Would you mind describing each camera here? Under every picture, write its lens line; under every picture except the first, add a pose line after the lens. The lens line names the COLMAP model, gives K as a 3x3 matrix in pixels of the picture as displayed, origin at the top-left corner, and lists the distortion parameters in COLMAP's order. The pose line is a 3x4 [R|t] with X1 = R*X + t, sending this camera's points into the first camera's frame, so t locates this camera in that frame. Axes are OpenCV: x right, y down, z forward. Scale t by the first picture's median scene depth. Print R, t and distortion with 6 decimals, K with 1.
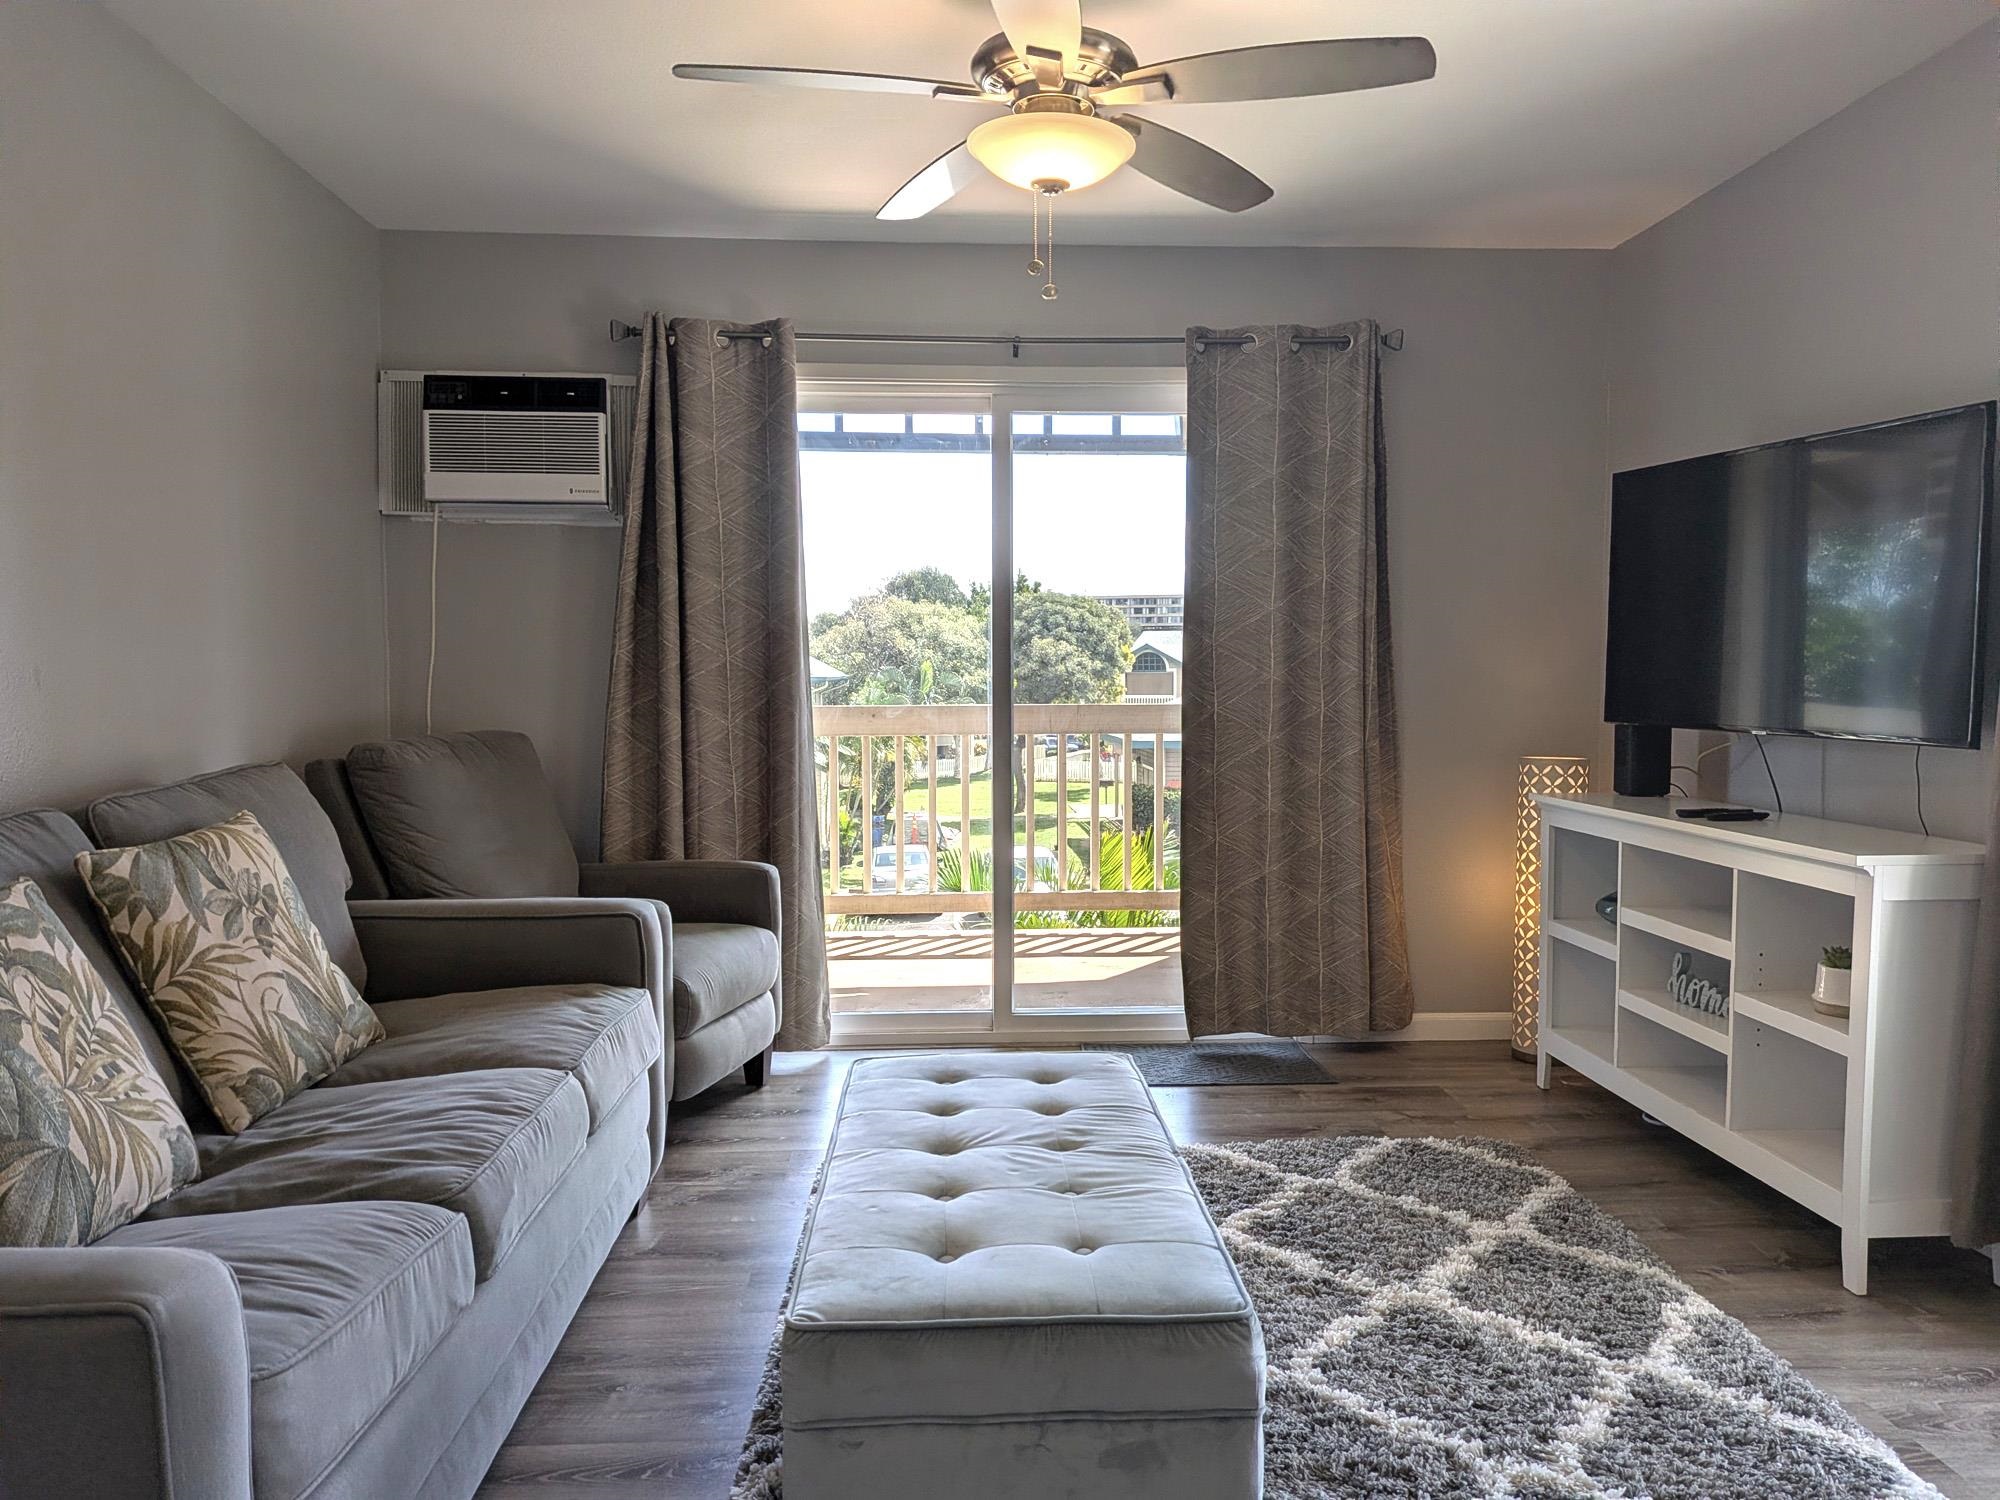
lens RADIAL K [[1421.1, 0, 1001.0], [0, 1421.1, 755.9], [0, 0, 1]] dist [0.074467, -0.115981]
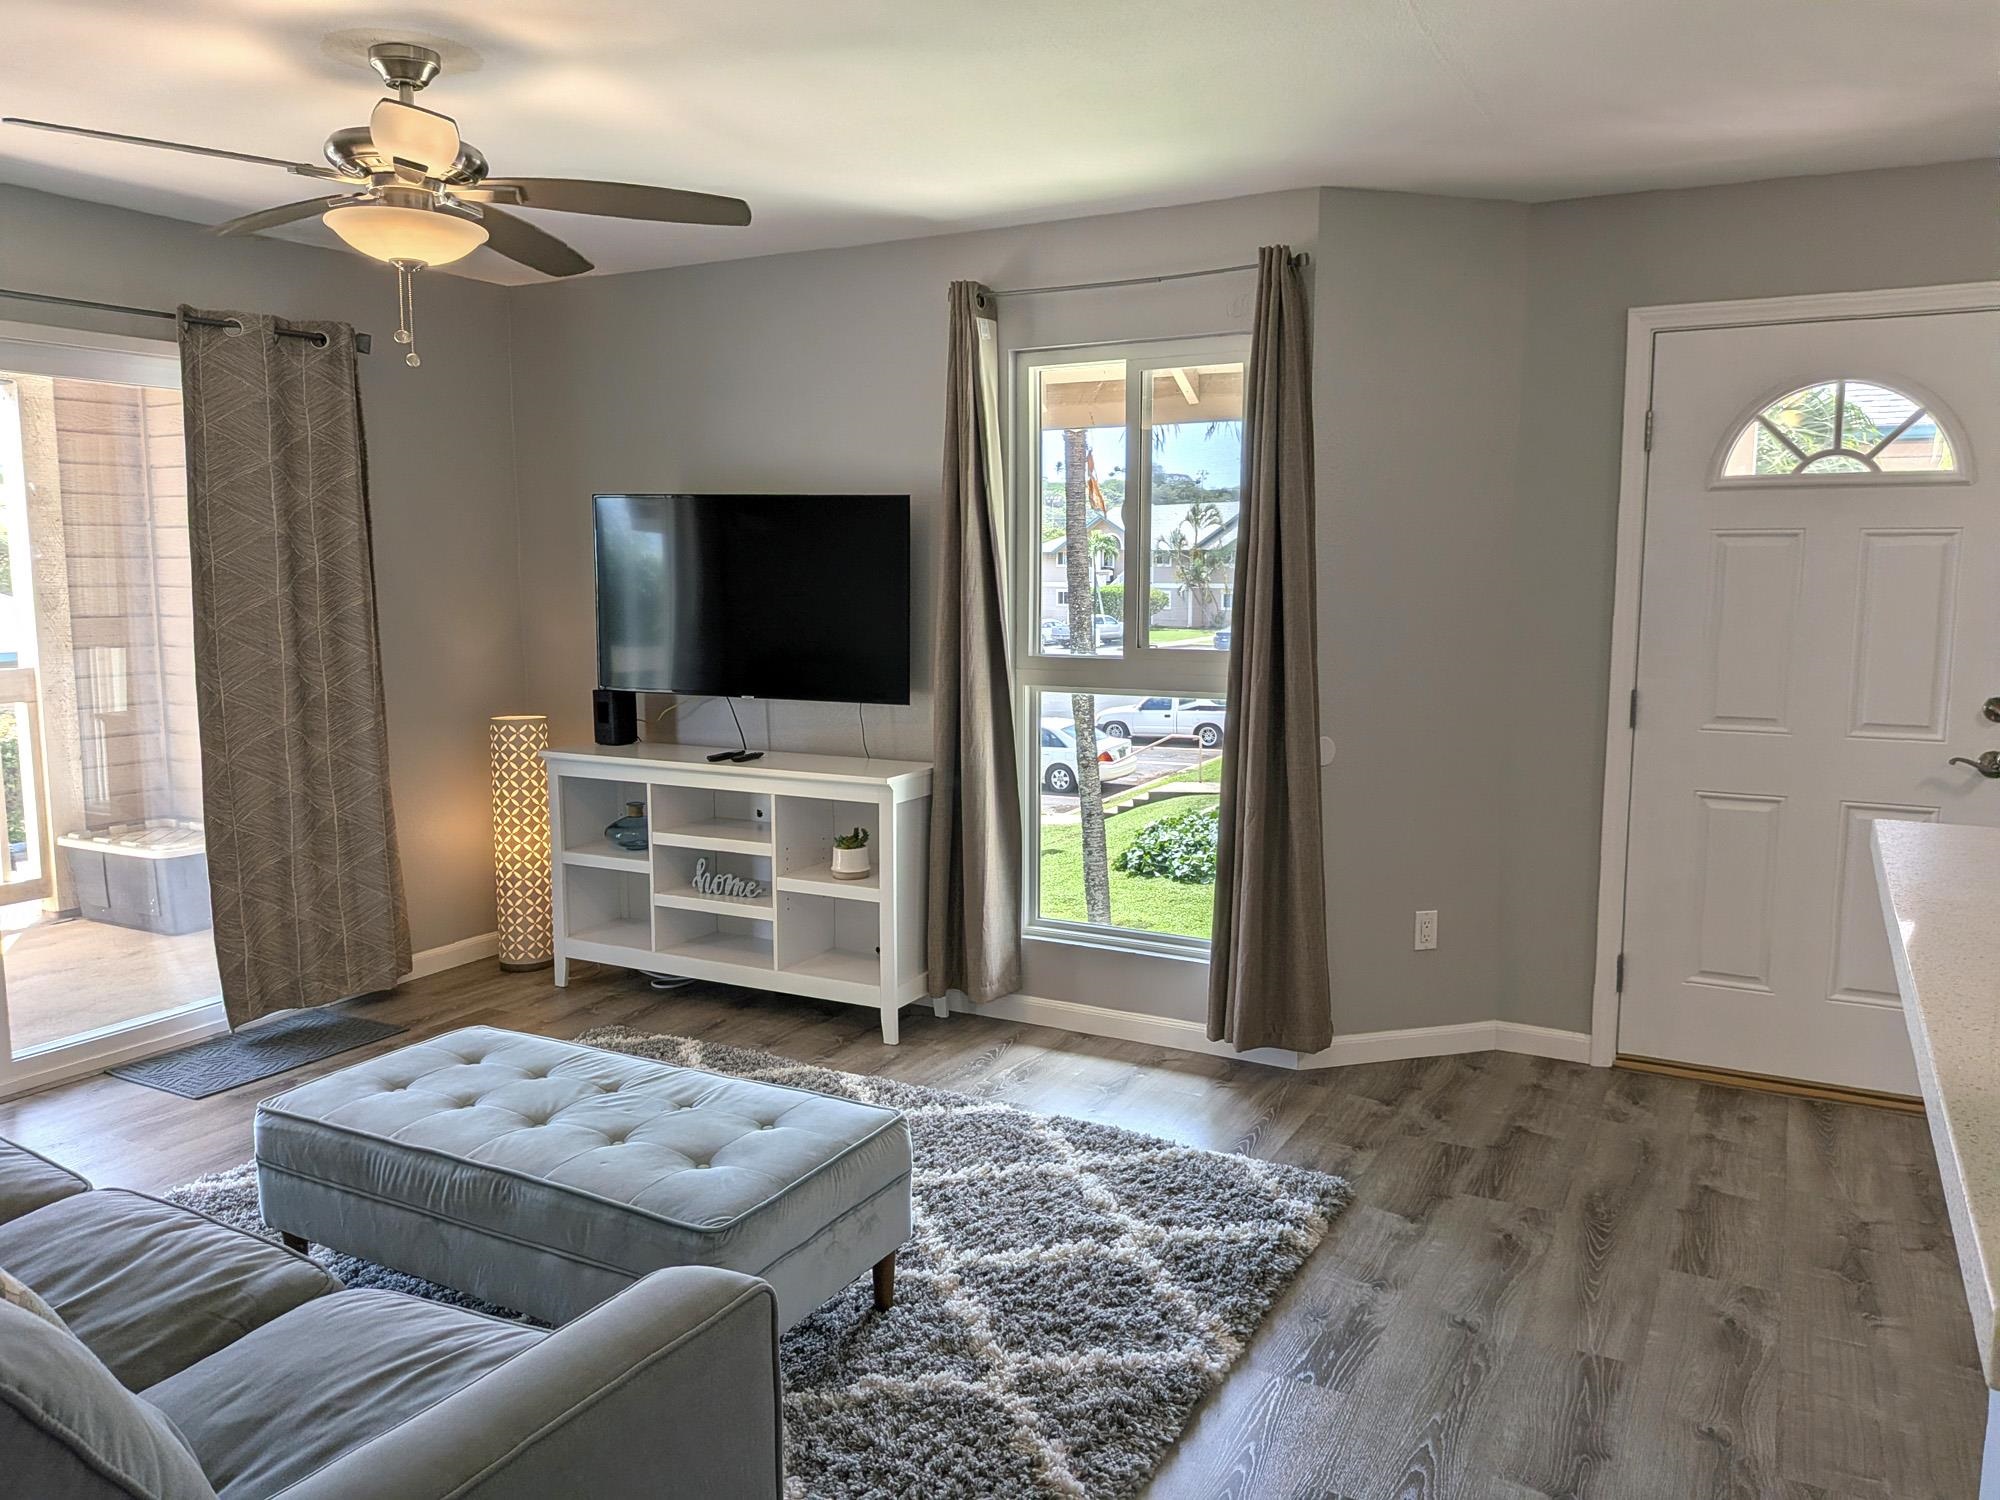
lens RADIAL K [[1461.9, 0, 1002.3], [0, 1461.9, 748.8], [0, 0, 1]] dist [-0.021825, -0.001912]
pose [[0.517534, -0.106303, 0.849033, -0.534159], [0.049810, 0.994313, 0.094130, -0.081306], [-0.854211, -0.006425, 0.519886, 0.026079]]
